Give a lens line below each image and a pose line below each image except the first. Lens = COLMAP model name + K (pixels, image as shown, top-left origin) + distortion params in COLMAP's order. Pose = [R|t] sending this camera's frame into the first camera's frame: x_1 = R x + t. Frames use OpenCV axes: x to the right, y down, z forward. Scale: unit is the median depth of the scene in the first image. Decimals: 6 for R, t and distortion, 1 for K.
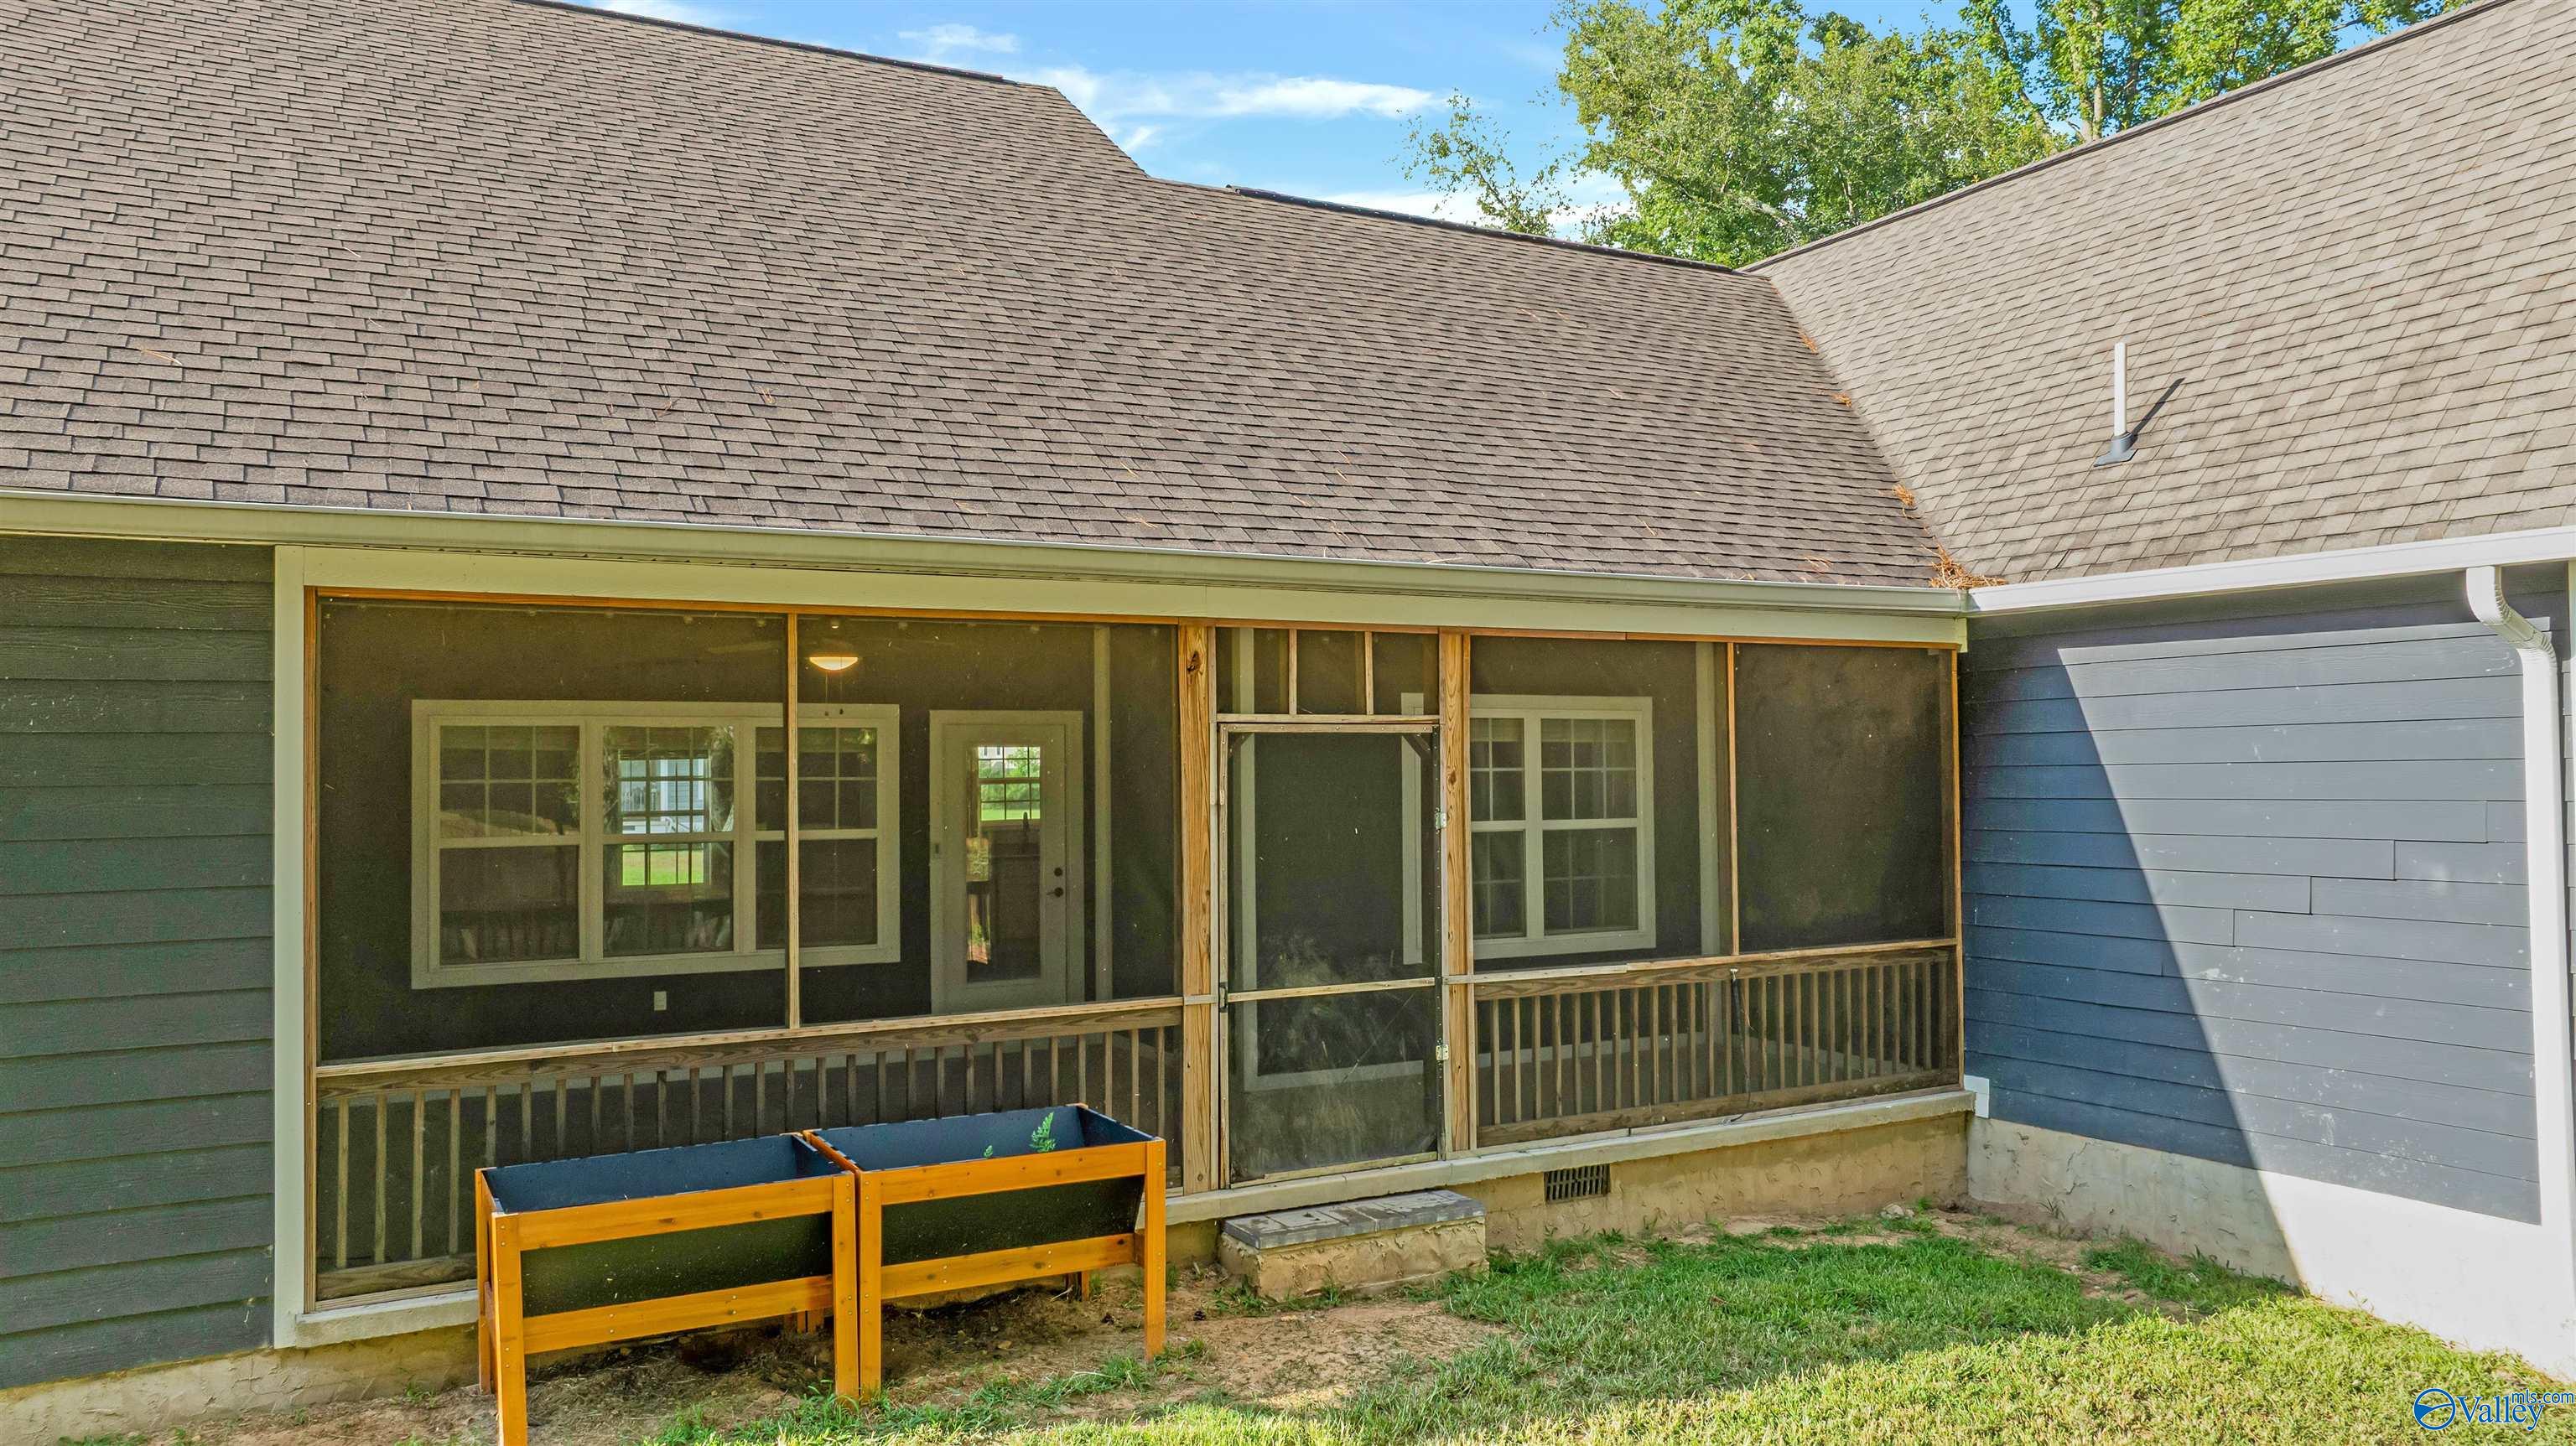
lens RADIAL K [[1819.2, 0, 1296.2], [0, 1819.2, 709.0], [0, 0, 1]] dist [-0.042484, 0.051434]
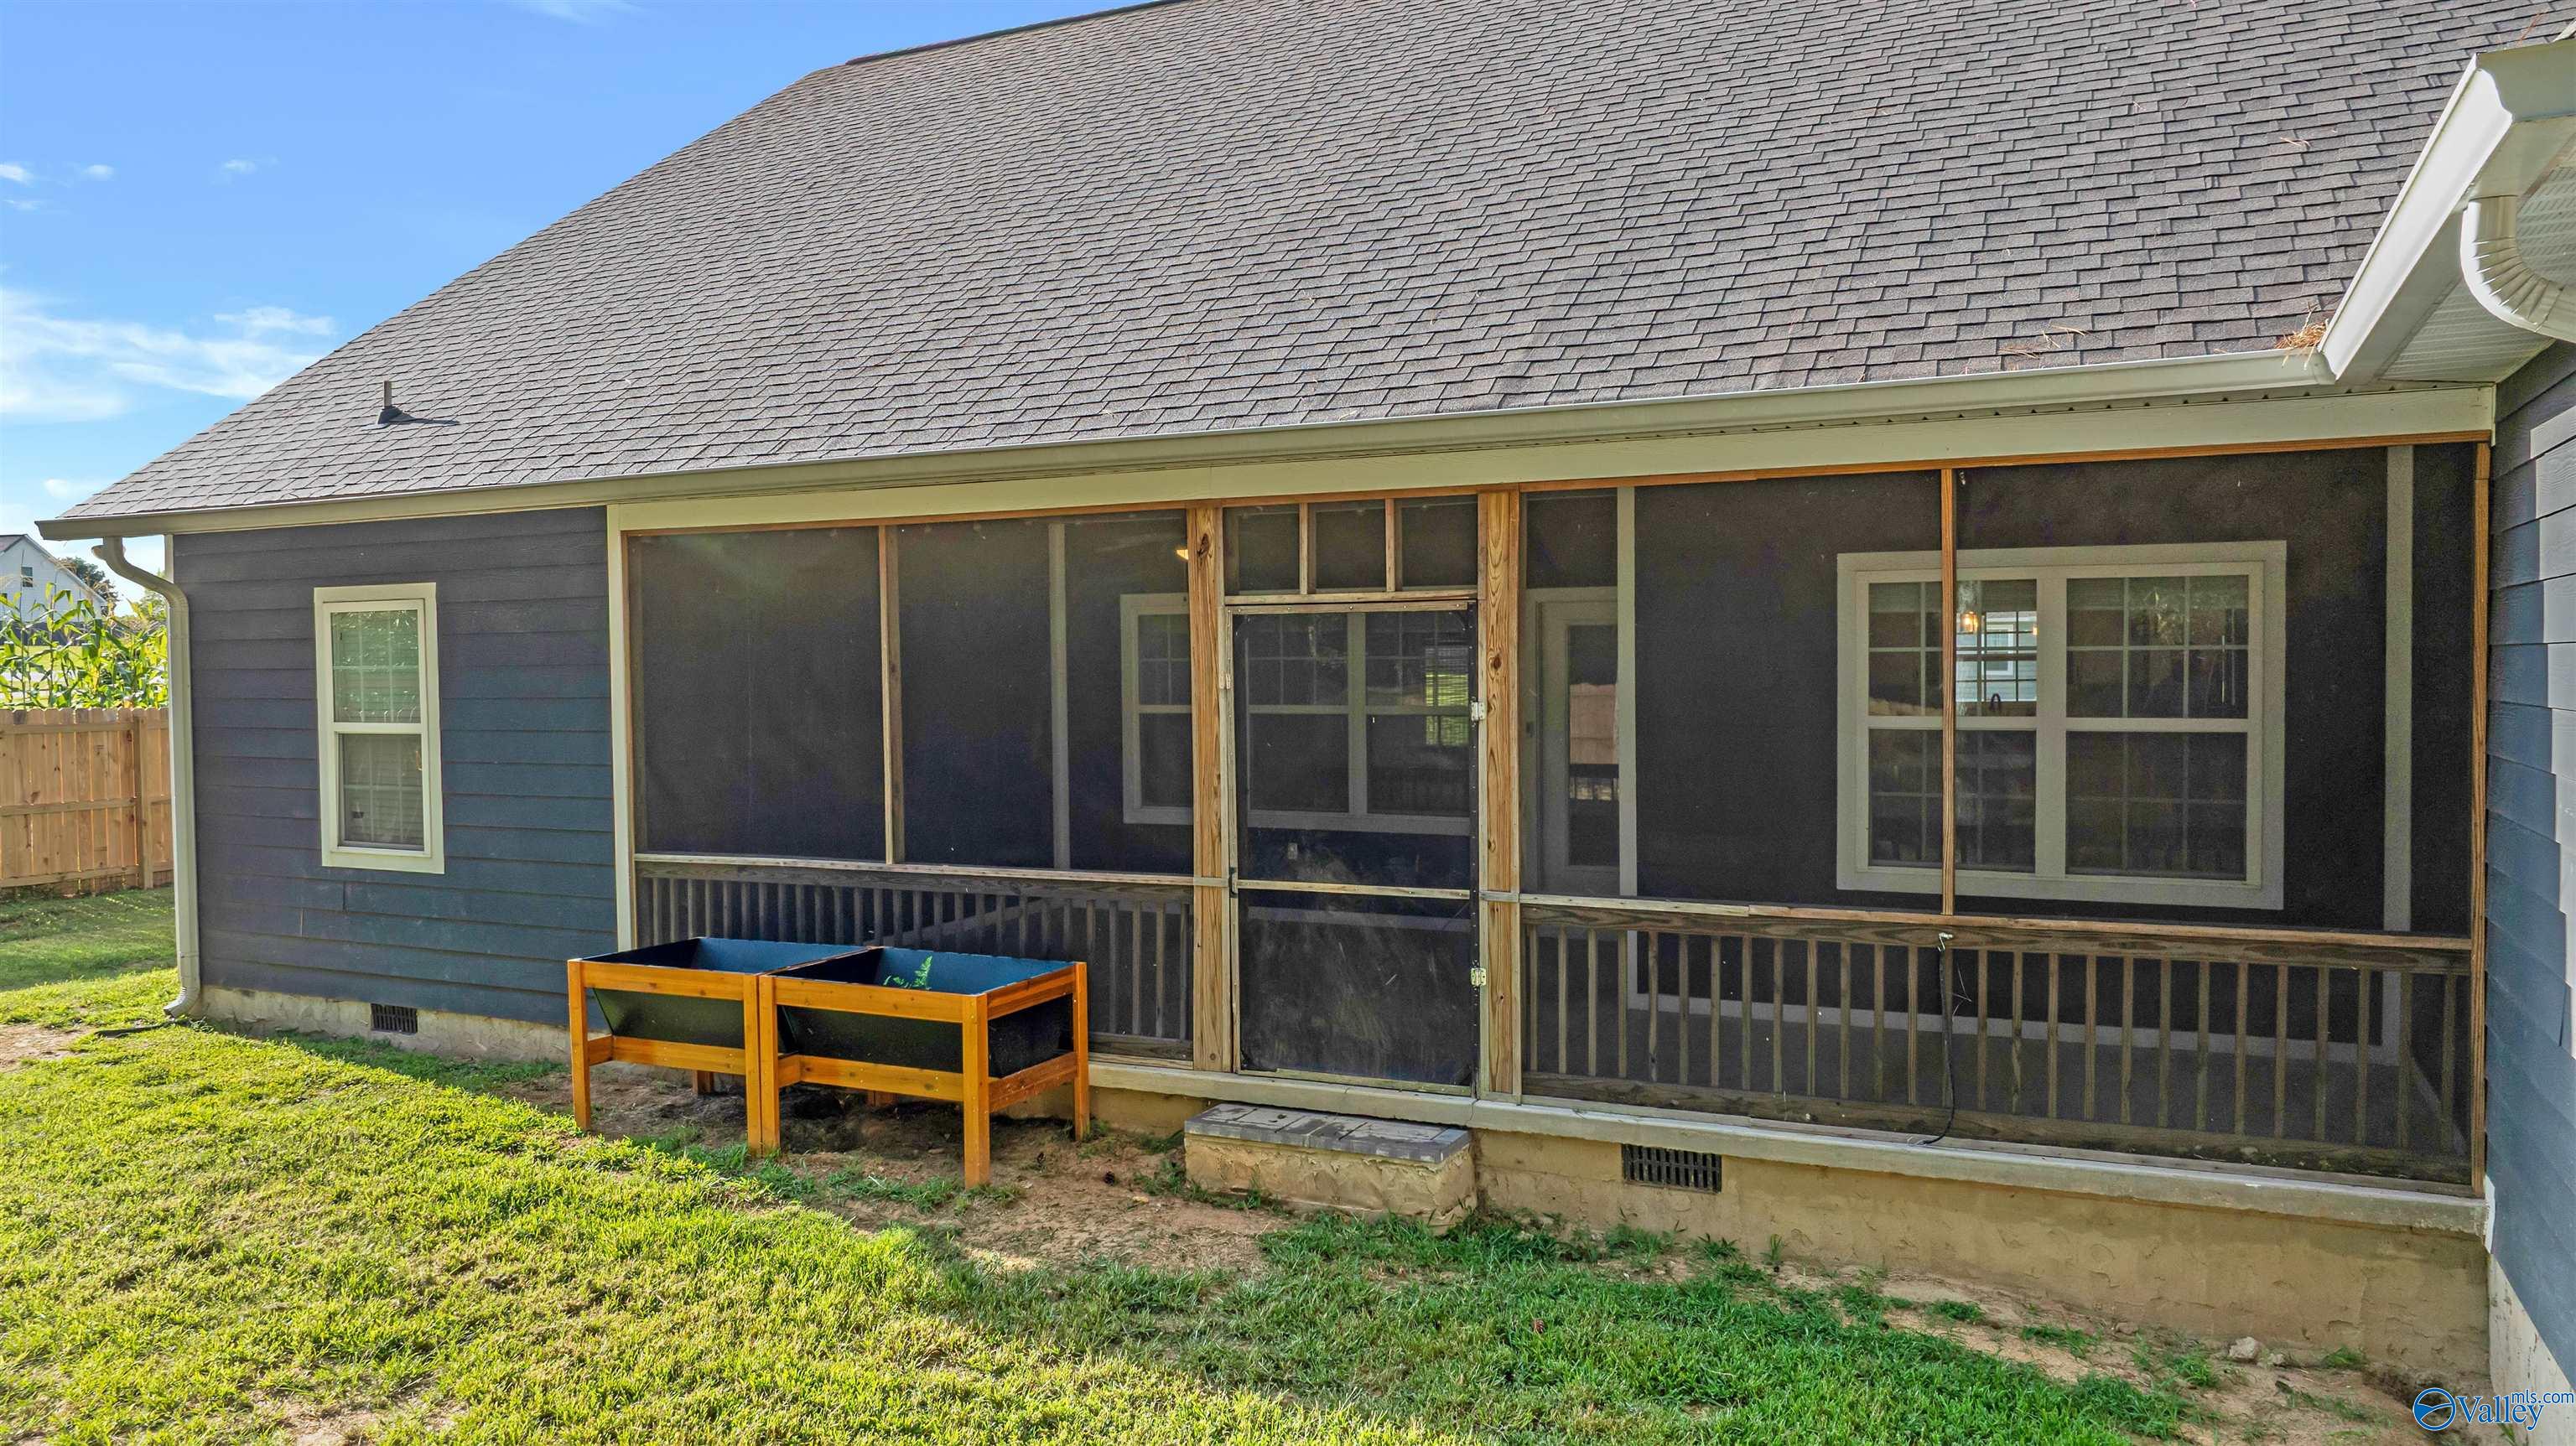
lens RADIAL K [[1811.3, 0, 1287.0], [0, 1811.3, 721.1], [0, 0, 1]] dist [-0.041505, 0.042171]
pose [[0.579787, 0.031258, -0.814169, 0.698324], [0.032104, 0.997611, 0.061163, 0.010101], [0.814136, -0.061599, 0.577398, 0.411818]]
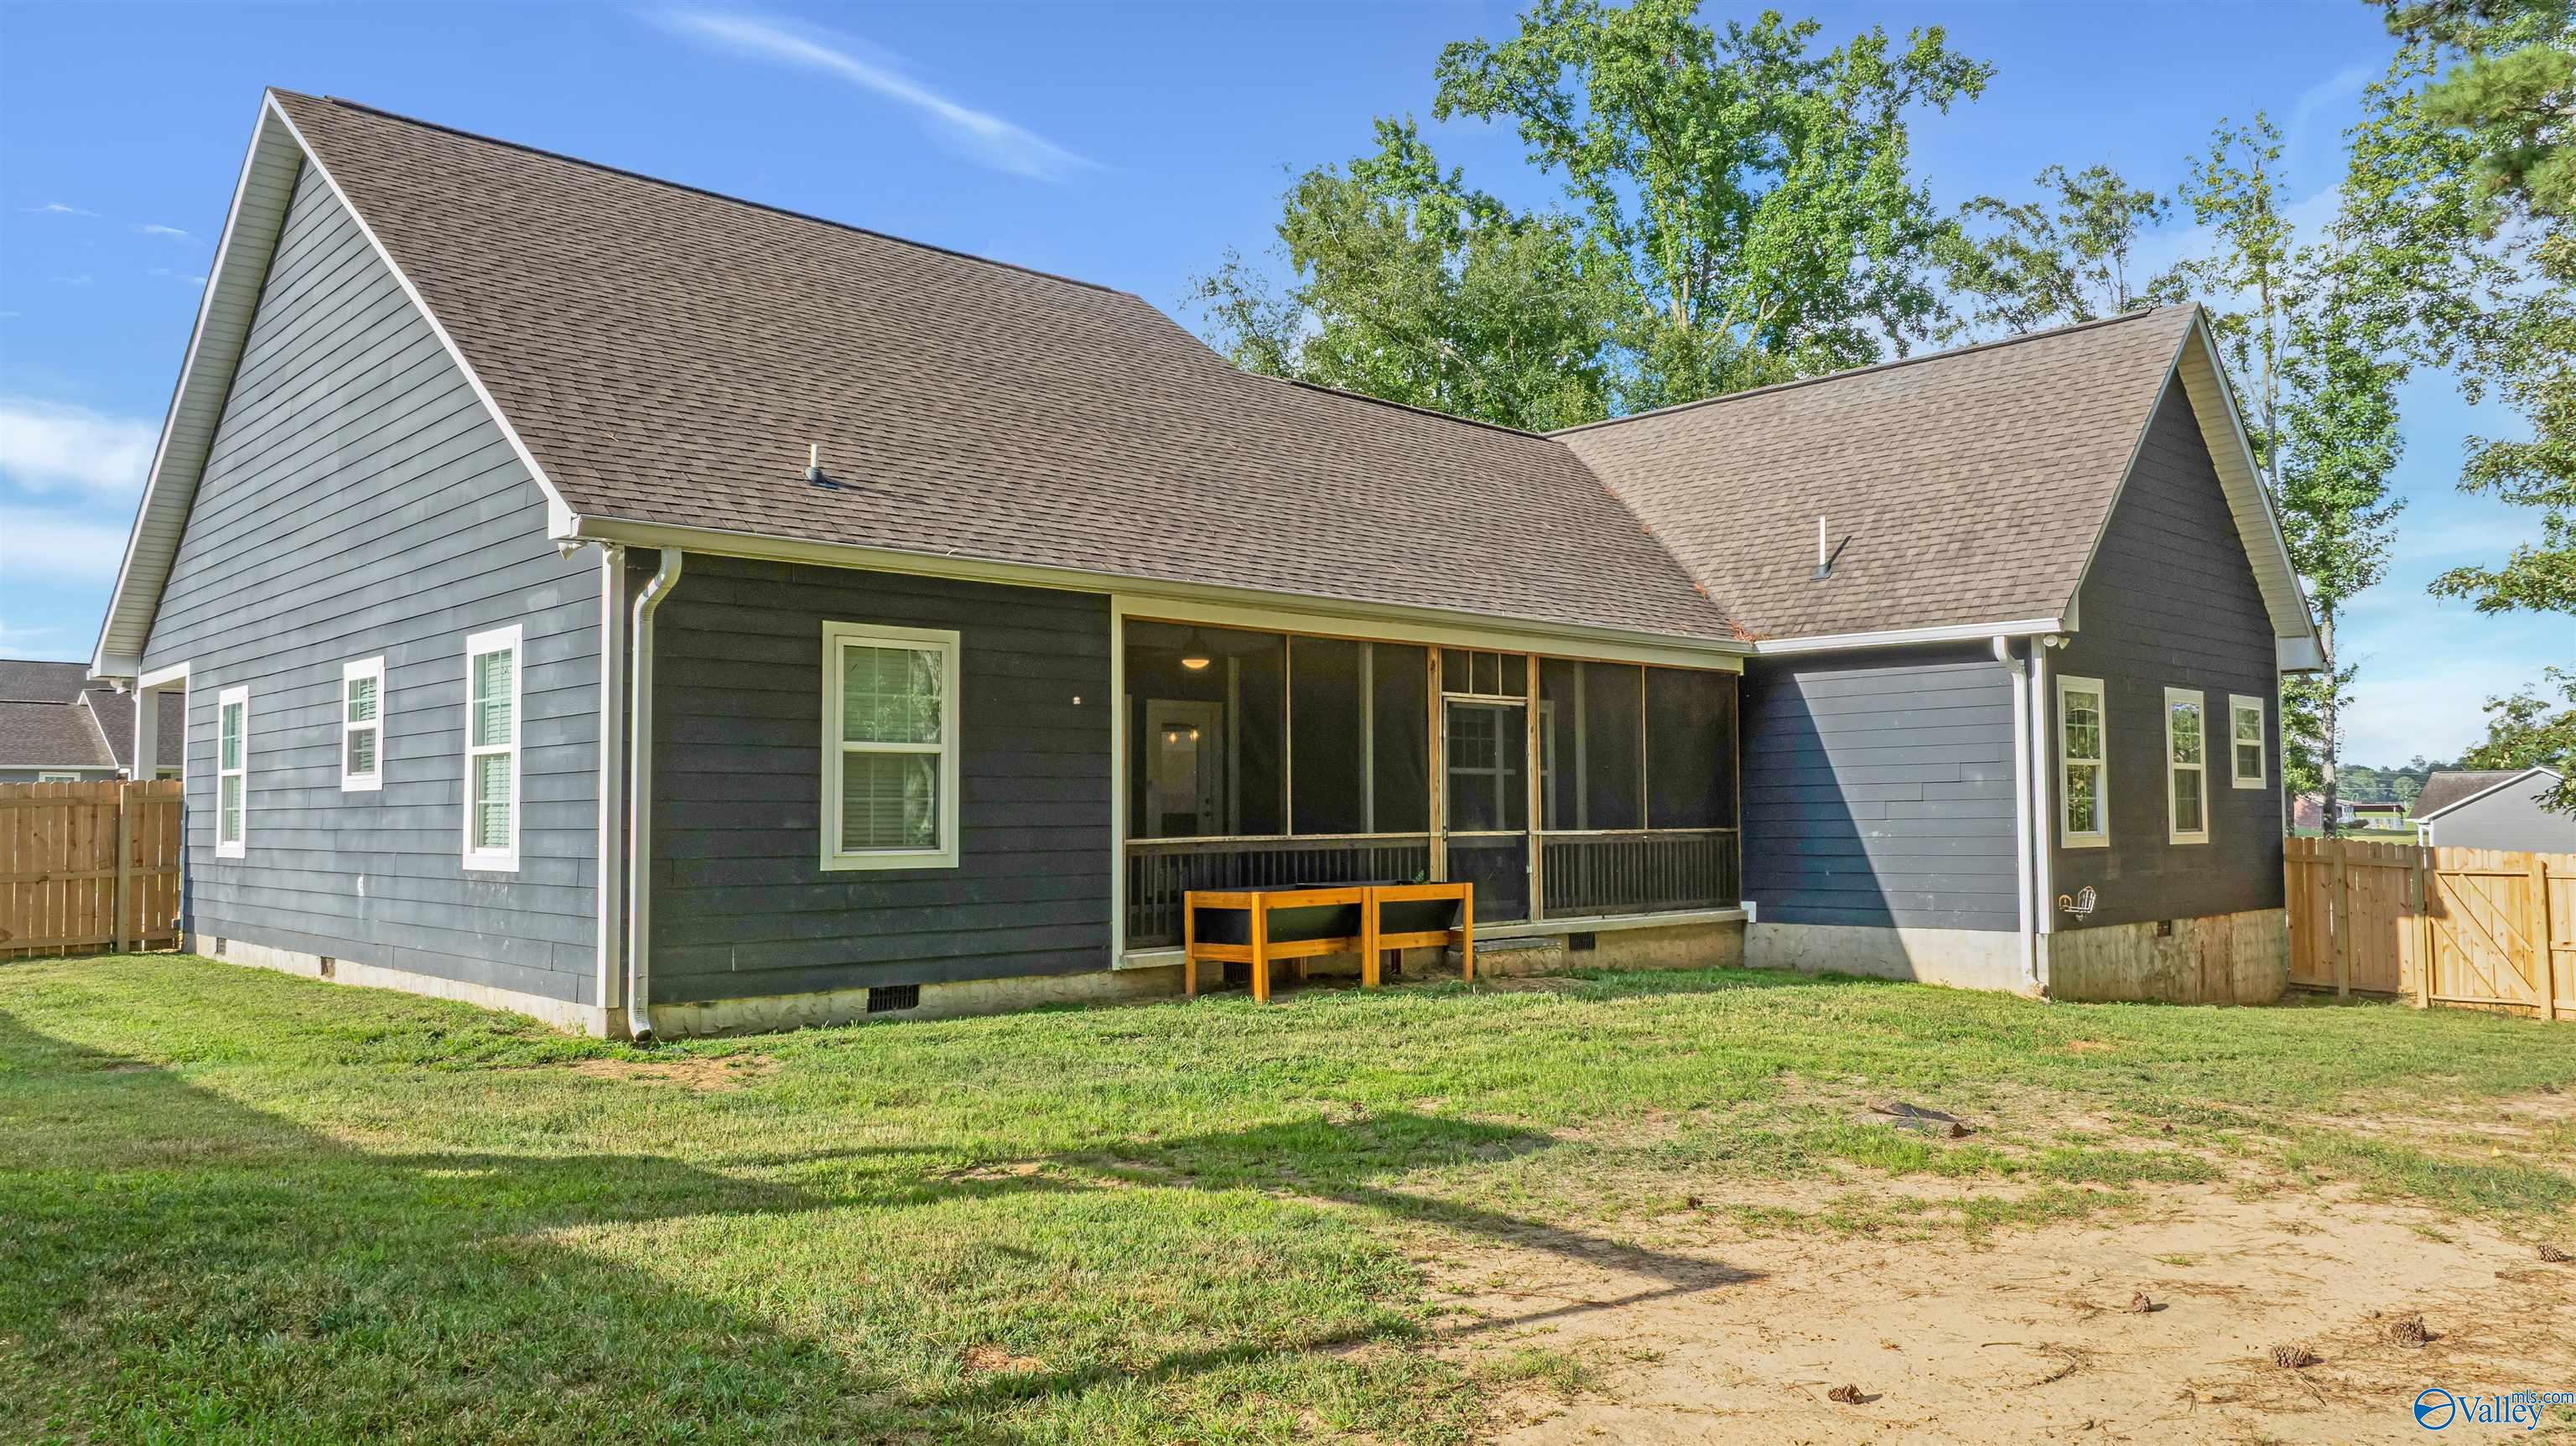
lens RADIAL K [[1803.9, 0, 1288.0], [0, 1803.9, 723.0], [0, 0, 1]] dist [-0.026338, 0.025093]
pose [[0.968417, 0.016474, 0.248790, -0.630686], [-0.010805, 0.999650, -0.024133, 0.077876], [-0.249100, 0.020683, 0.968257, -0.789946]]
